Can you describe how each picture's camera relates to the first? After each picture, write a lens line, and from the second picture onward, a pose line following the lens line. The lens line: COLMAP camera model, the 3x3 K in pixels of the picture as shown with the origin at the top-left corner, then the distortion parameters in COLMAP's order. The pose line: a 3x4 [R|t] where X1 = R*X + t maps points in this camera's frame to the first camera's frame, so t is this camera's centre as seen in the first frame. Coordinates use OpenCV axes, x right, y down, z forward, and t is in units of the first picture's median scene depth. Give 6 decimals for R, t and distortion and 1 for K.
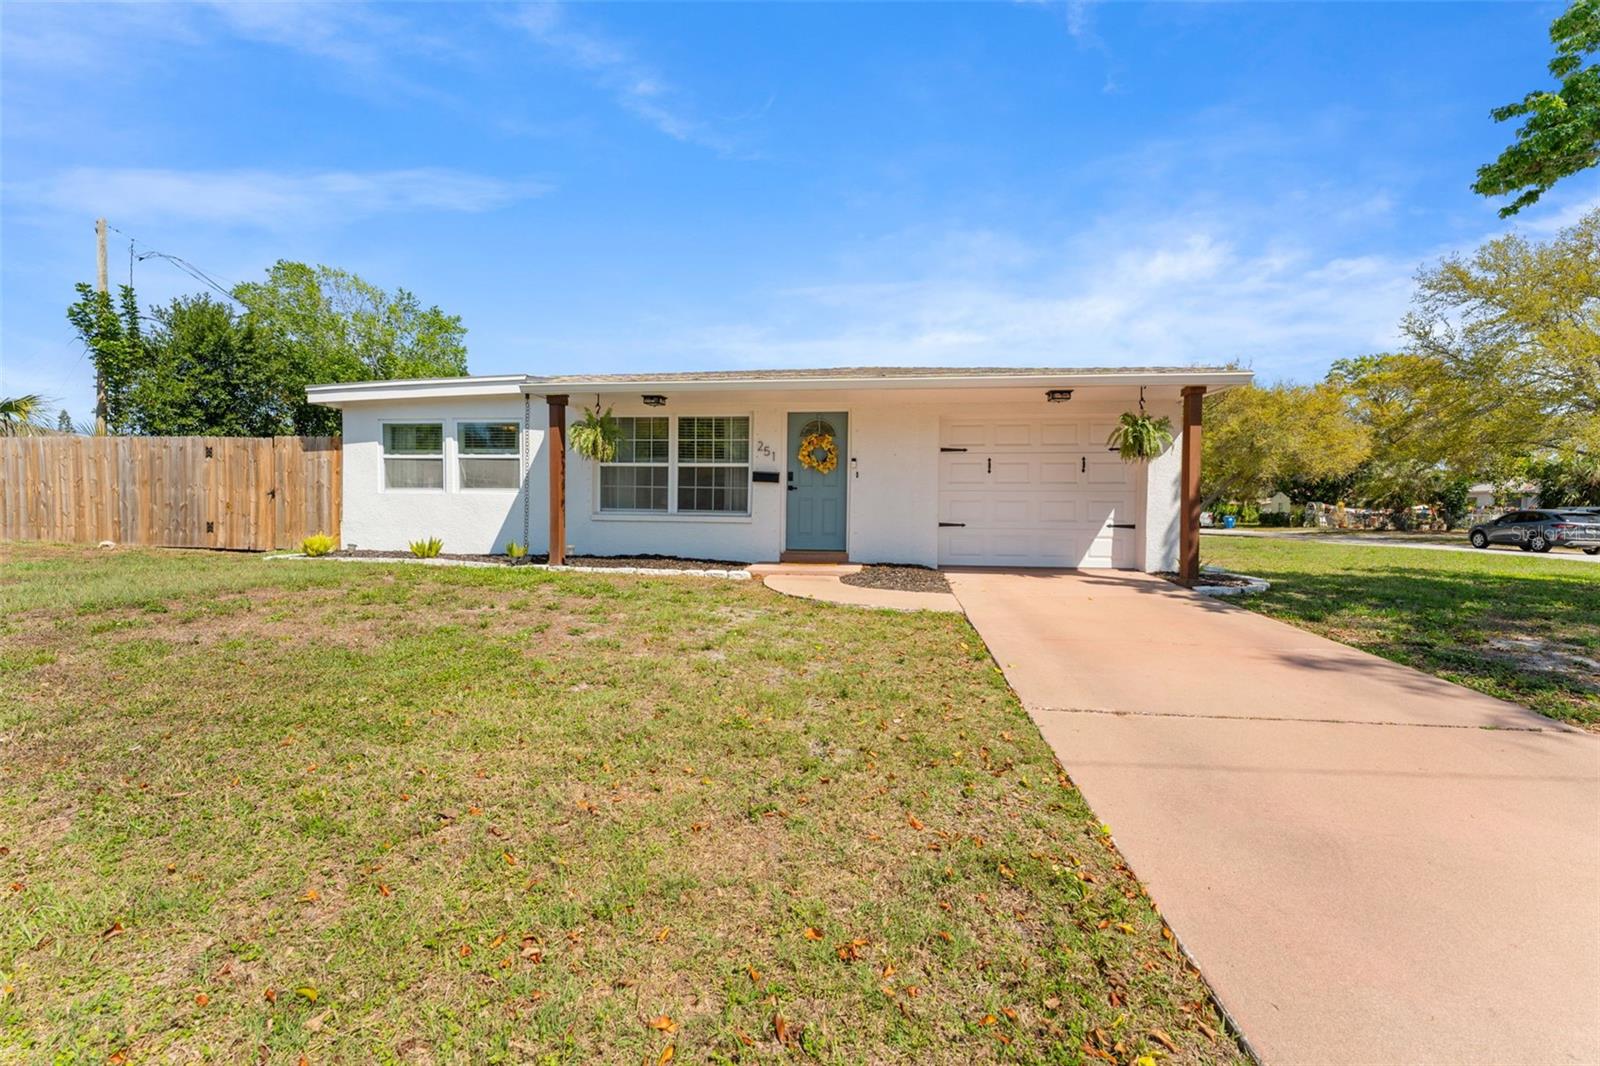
lens RADIAL K [[621.3, 0, 792.4], [0, 621.3, 512.2], [0, 0, 1]] dist [-0.000568, 0.000115]
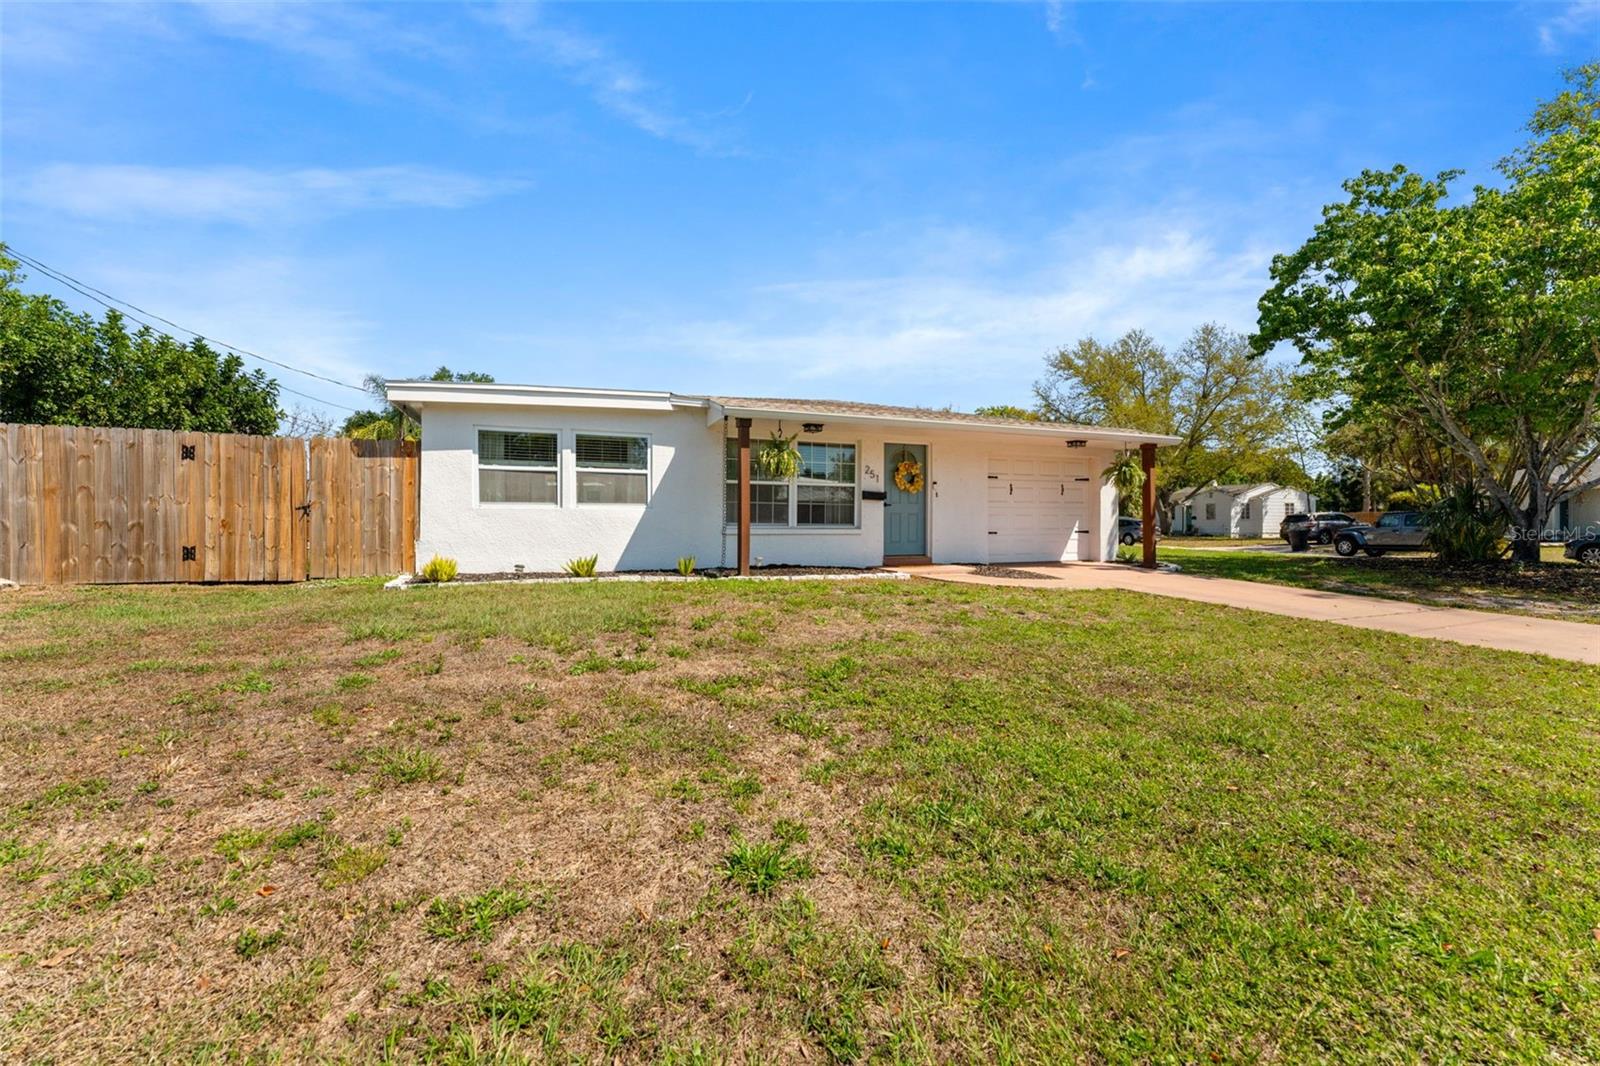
lens RADIAL K [[621.3, 0, 792.4], [0, 621.3, 512.2], [0, 0, 1]] dist [-0.000568, 0.000115]
pose [[0.885185, -0.001476, 0.465237, -0.696739], [0.010392, 0.999808, -0.016601, -0.005848], [-0.465123, 0.019530, 0.885030, 0.007986]]
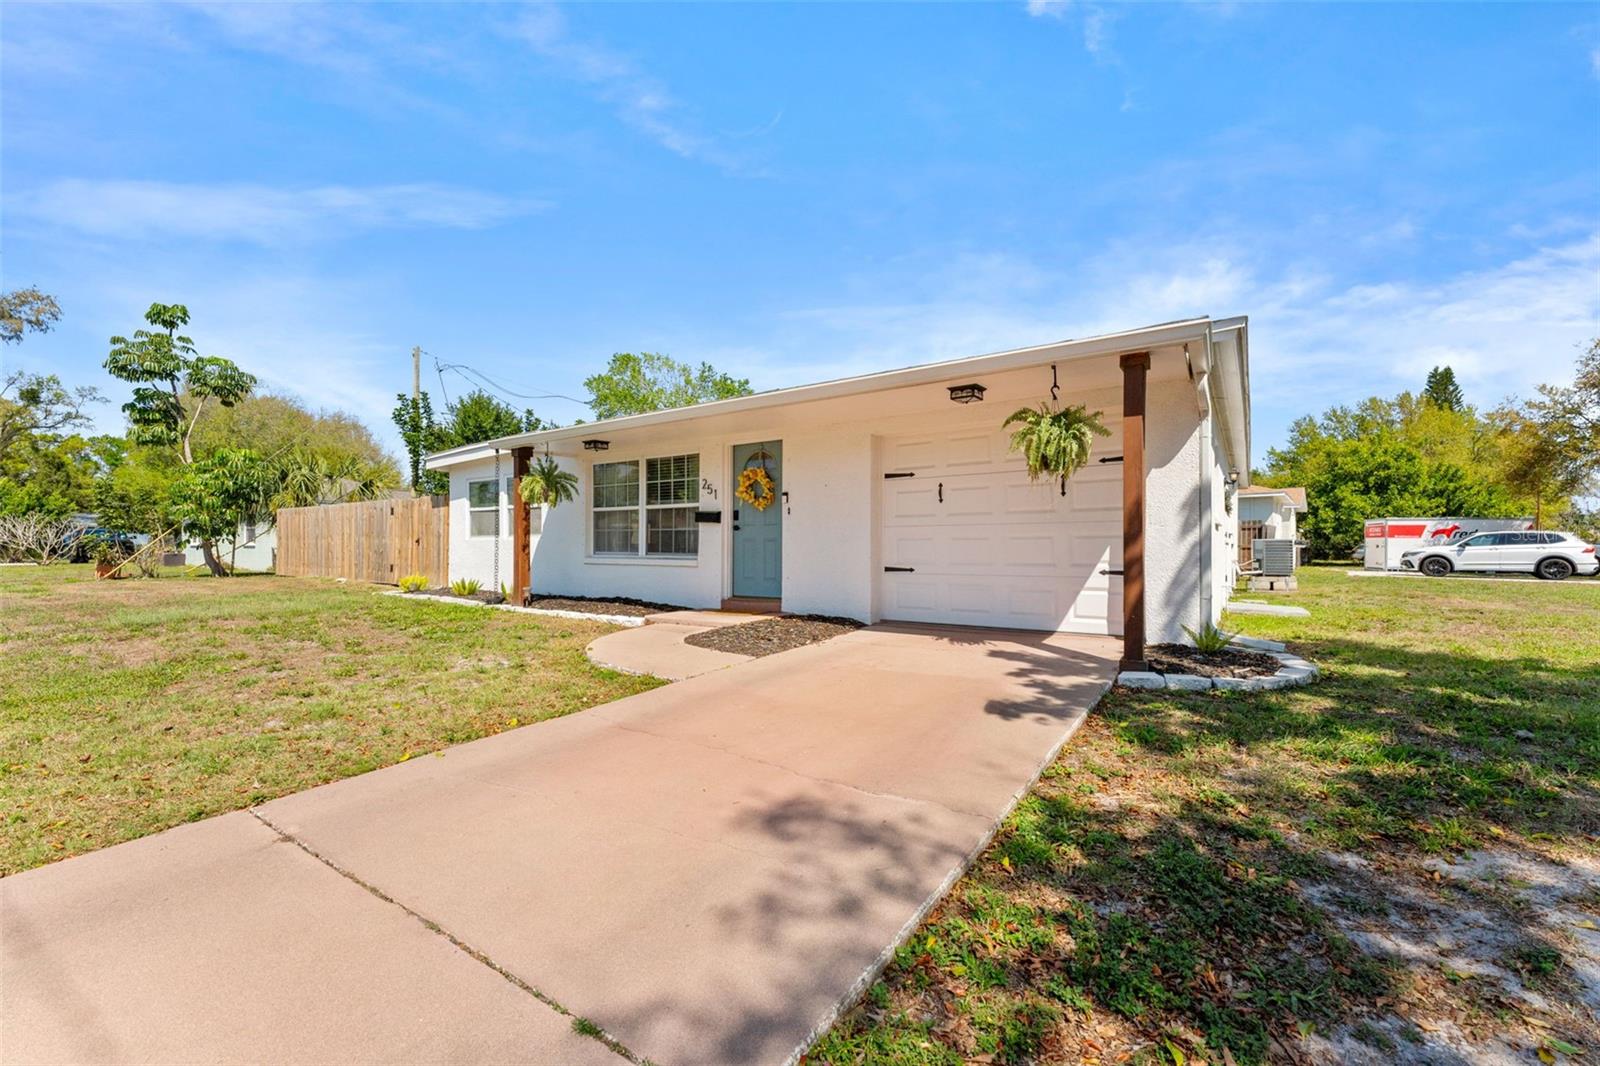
lens RADIAL K [[632.6, 0, 803.7], [0, 632.6, 533.1], [0, 0, 1]] dist [-0.005466, 0.000043]
pose [[0.894870, -0.020593, -0.445852, 0.476849], [0.007487, 0.999487, -0.031137, -0.001807], [0.446264, 0.024526, 0.894565, 0.206436]]
